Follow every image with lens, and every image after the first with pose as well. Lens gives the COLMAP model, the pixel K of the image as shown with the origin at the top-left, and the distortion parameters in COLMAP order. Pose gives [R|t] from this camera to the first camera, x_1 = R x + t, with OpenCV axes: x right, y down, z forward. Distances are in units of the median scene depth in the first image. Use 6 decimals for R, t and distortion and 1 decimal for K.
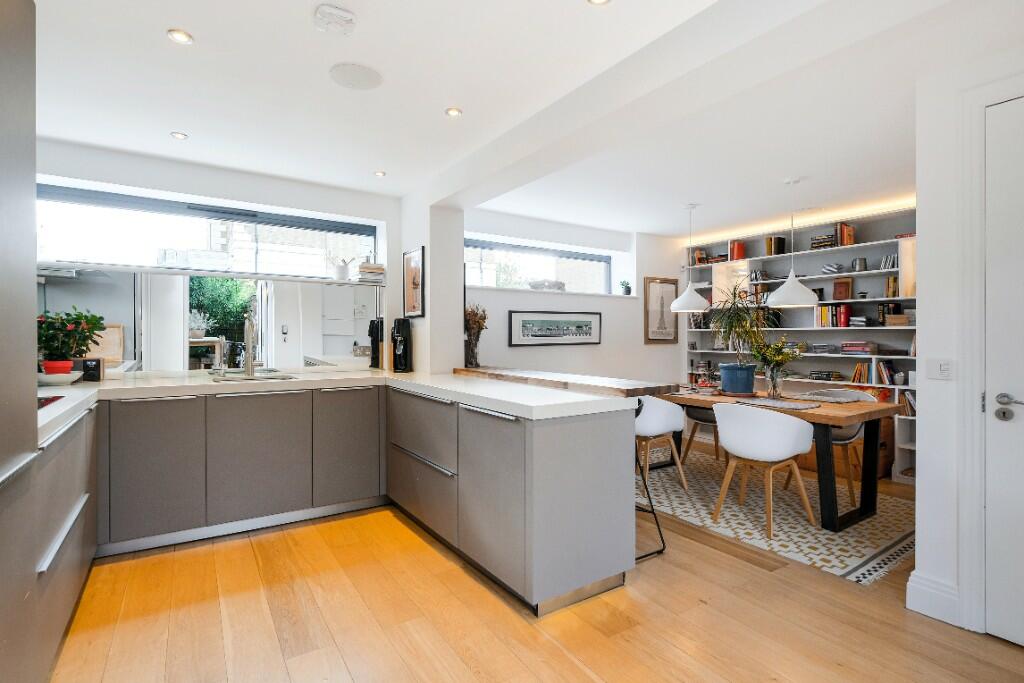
lens RADIAL K [[444.5, 0, 517.6], [0, 444.5, 342.0], [0, 0, 1]] dist [-0.000746, 0.000012]
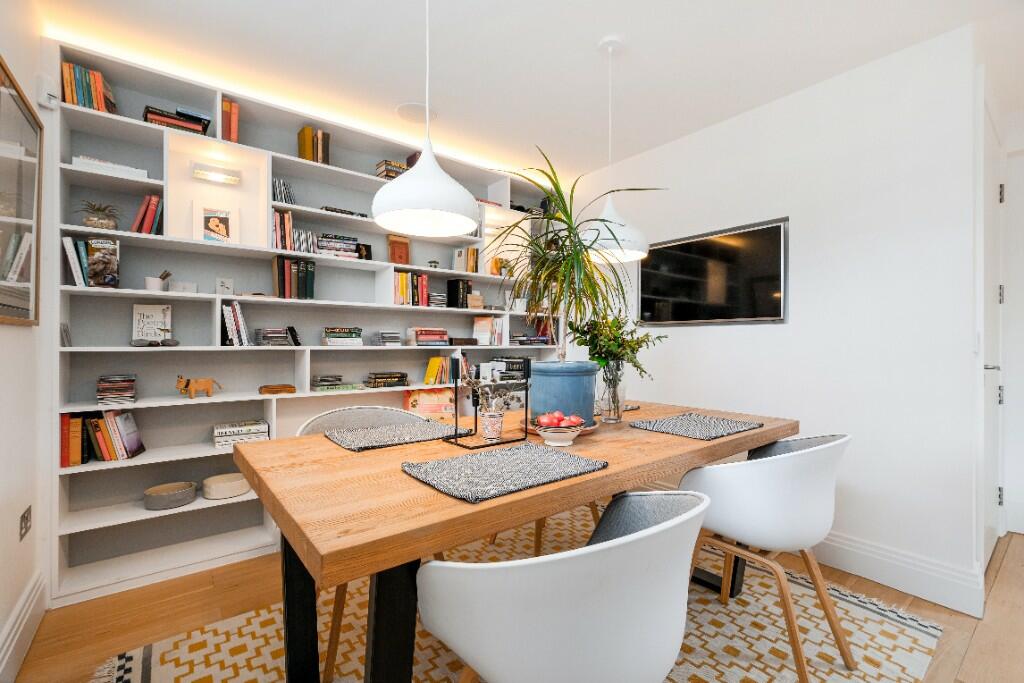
lens RADIAL K [[444.5, 0, 517.6], [0, 444.5, 342.0], [0, 0, 1]] dist [-0.000746, 0.000012]
pose [[-0.063377, -0.003330, 0.997984, 0.027889], [0.004620, 0.999983, 0.003630, 0.020554], [-0.997979, 0.004841, -0.063360, 0.888708]]
